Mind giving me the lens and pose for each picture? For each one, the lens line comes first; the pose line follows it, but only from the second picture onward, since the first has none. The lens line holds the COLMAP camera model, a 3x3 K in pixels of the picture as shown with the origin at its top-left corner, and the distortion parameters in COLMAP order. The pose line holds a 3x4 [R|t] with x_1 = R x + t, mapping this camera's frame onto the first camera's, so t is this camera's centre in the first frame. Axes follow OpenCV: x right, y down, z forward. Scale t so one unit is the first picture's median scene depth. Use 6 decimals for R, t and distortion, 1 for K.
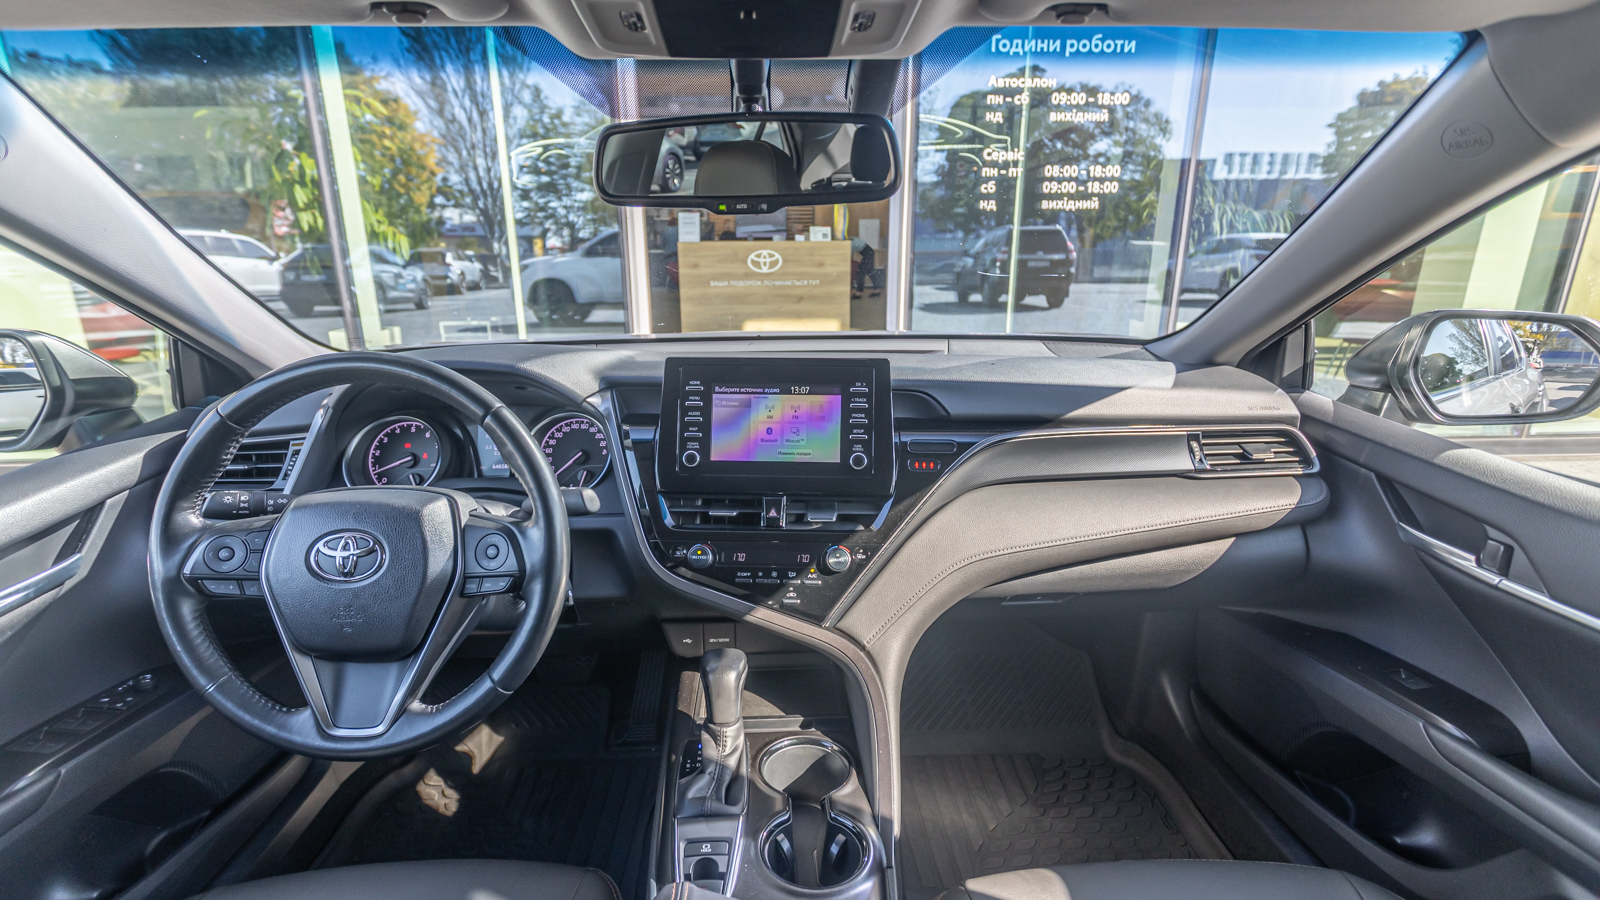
lens RADIAL K [[786.4, 0, 797.3], [0, 786.4, 471.7], [0, 0, 1]] dist [0.001349, 0.000387]
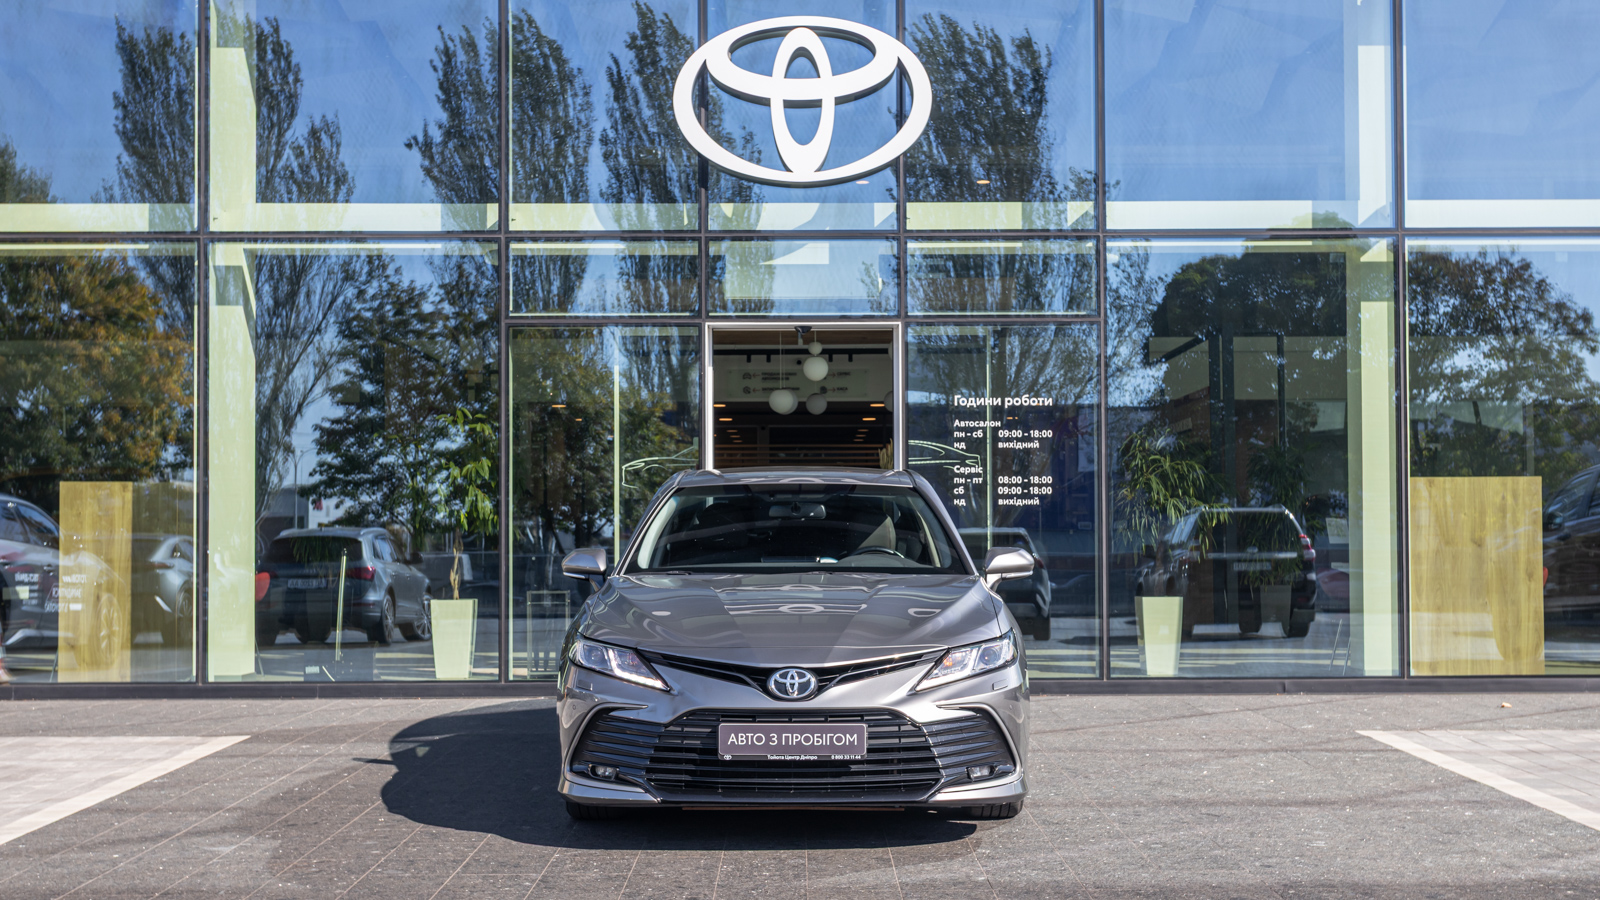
lens RADIAL K [[2783.2, 0, 835.8], [0, 2783.2, 506.4], [0, 0, 1]] dist [0.025964, -0.011632]
pose [[0.999035, -0.000850, -0.043911, 0.334057], [-0.012082, 0.955922, -0.293371, 1.597468], [0.042224, 0.293618, 0.954990, -5.310419]]
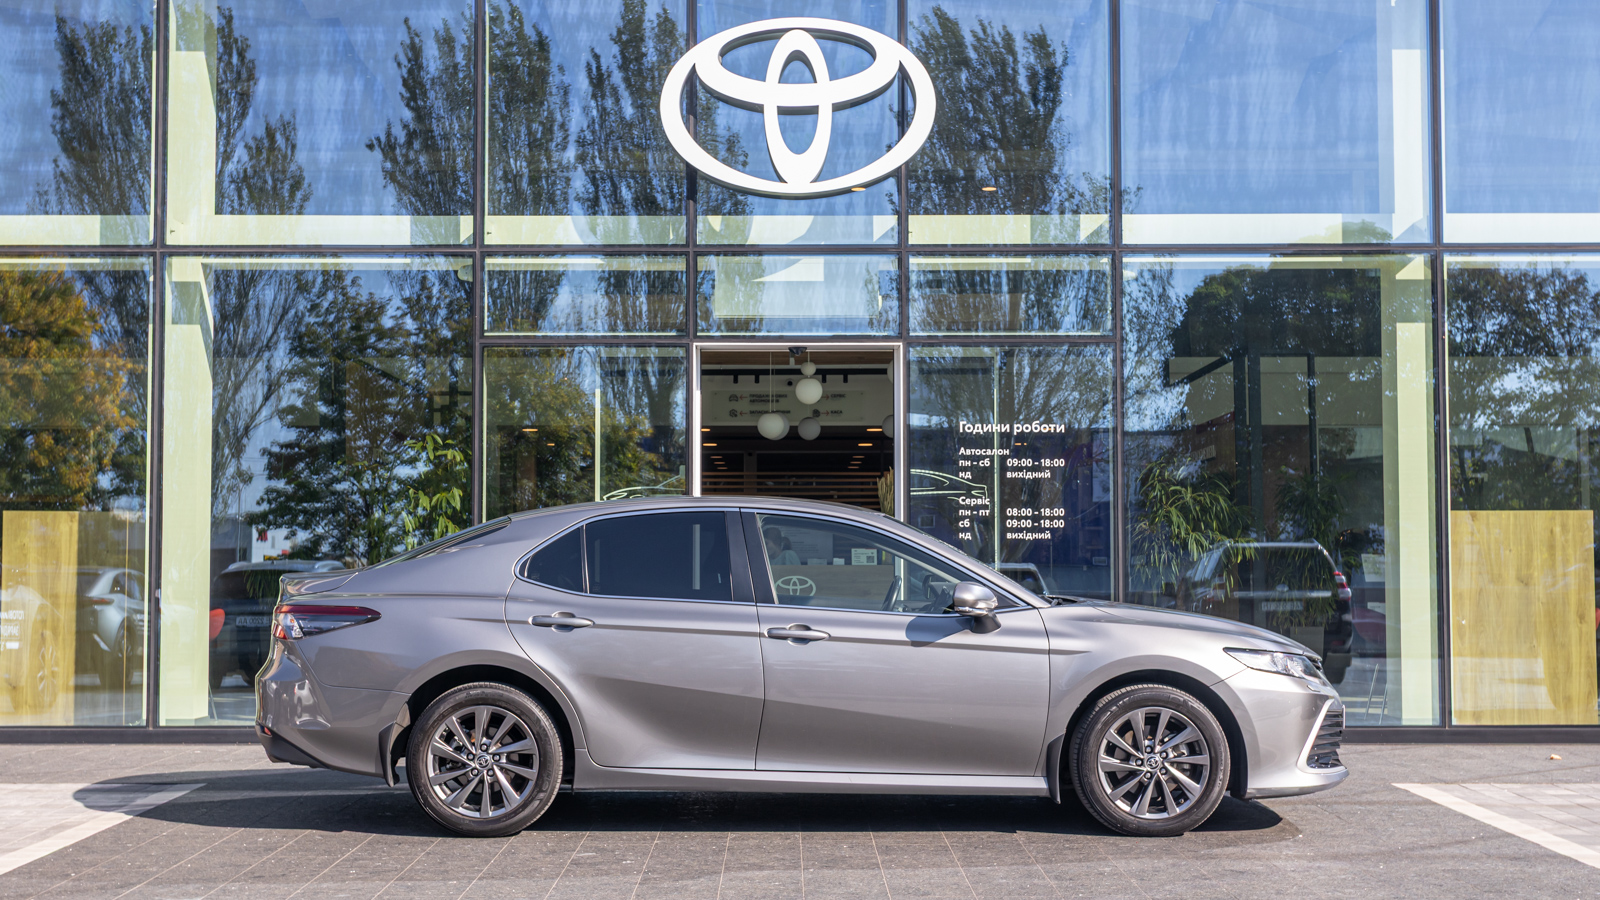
lens RADIAL K [[2736.8, 0, 800.0], [0, 2736.8, 450.0], [0, 0, 1]] dist [0.014696, 0.064256]
pose [[0.997959, 0.000201, -0.063853, 0.361302], [-0.021043, 0.945167, -0.325908, 1.437337], [0.060286, 0.326587, 0.943243, -4.751839]]
